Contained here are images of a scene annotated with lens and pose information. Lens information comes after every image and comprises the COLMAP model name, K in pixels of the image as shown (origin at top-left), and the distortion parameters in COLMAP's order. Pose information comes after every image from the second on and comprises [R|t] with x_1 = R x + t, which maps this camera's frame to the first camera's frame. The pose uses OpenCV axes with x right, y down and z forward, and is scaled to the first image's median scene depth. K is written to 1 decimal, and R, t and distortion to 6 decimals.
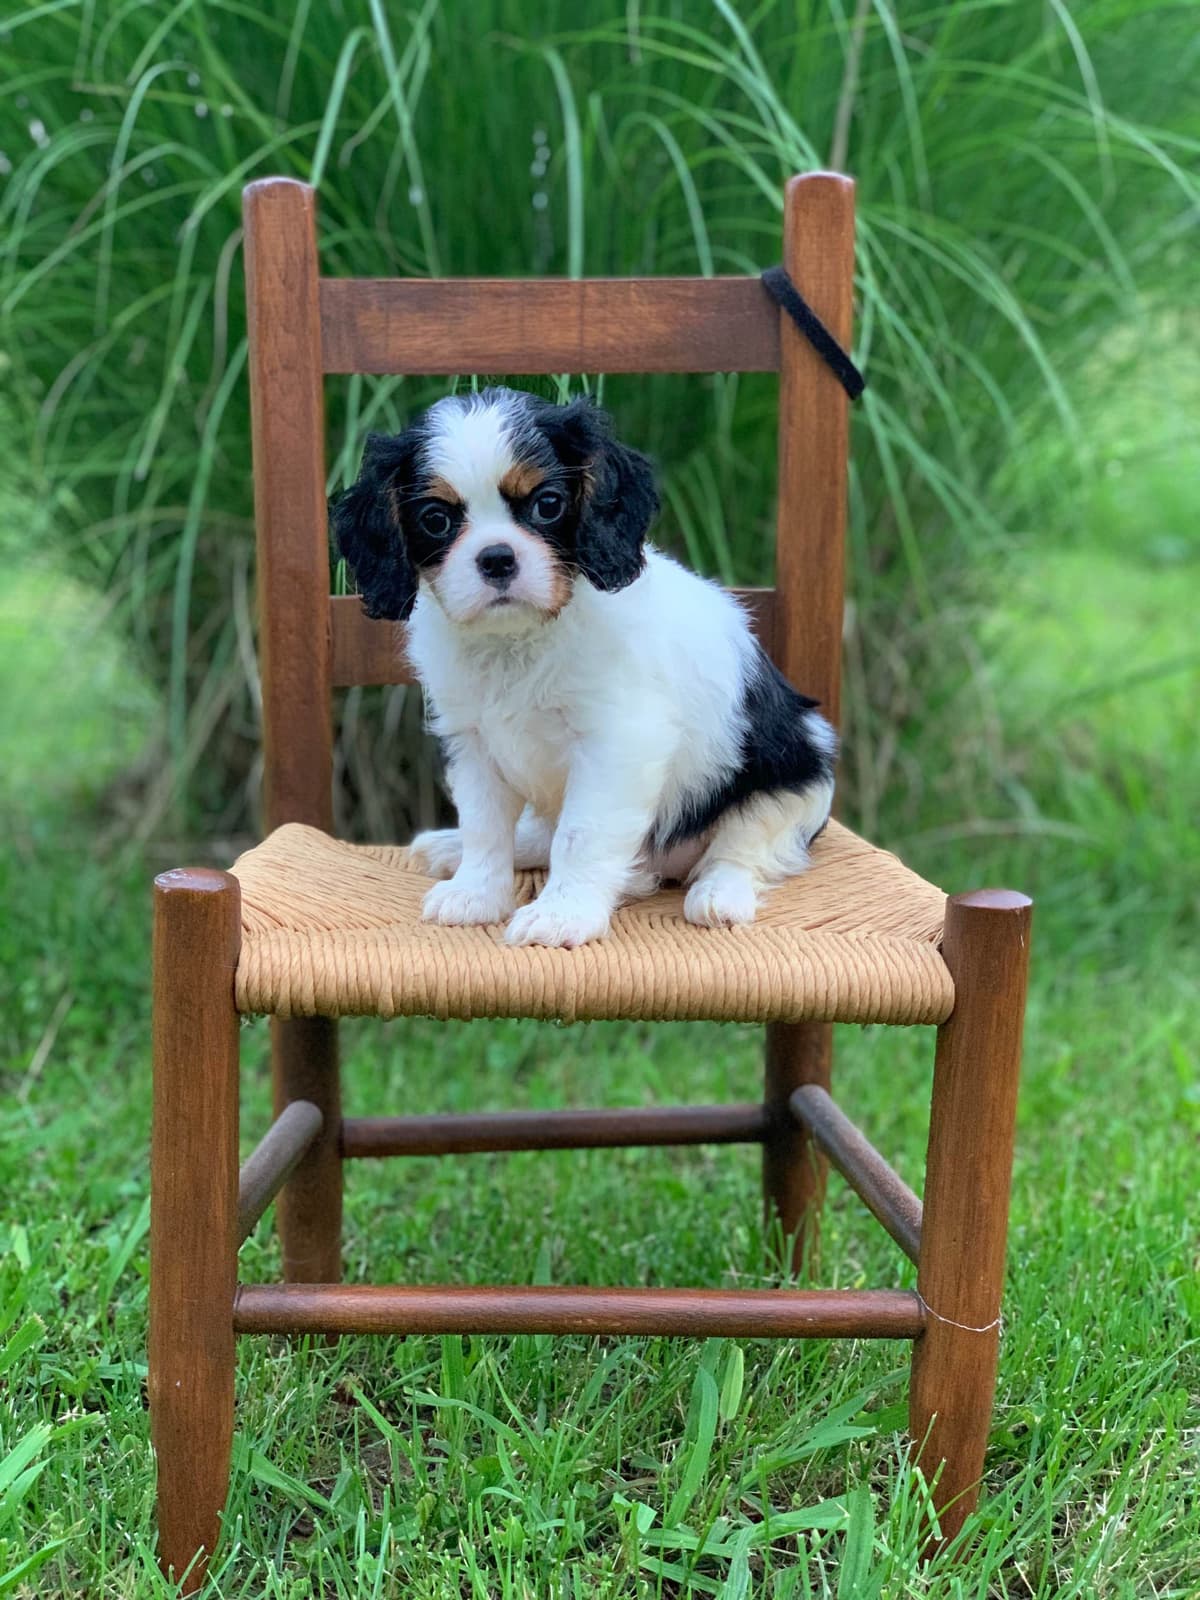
lens RADIAL K [[2323.0, 0, 600.1], [0, 2323.0, 787.5], [0, 0, 1]] dist [0.023640, 0.000000]
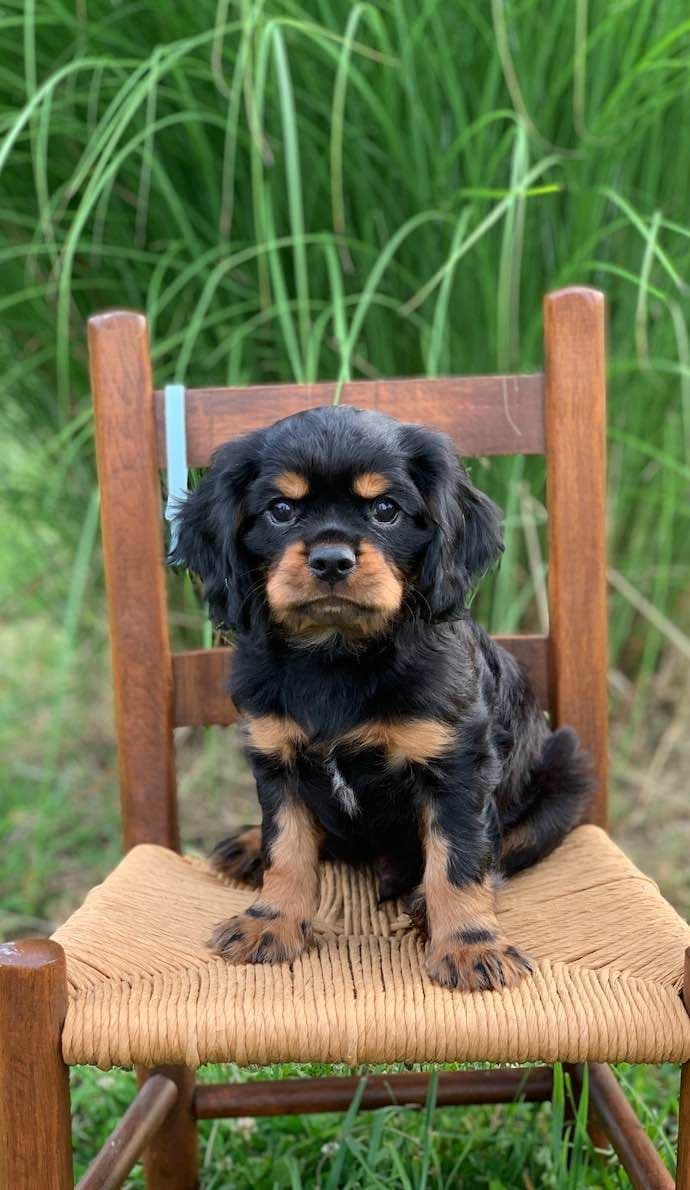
lens RADIAL K [[1768.2, 0, 366.0], [0, 1768.2, 601.6], [0, 0, 1]] dist [0.040343, 0.000000]
pose [[0.996662, -0.024822, -0.077771, 0.064315], [0.024257, 0.999672, -0.008209, -0.116997], [0.077949, 0.006295, 0.996937, 0.121587]]
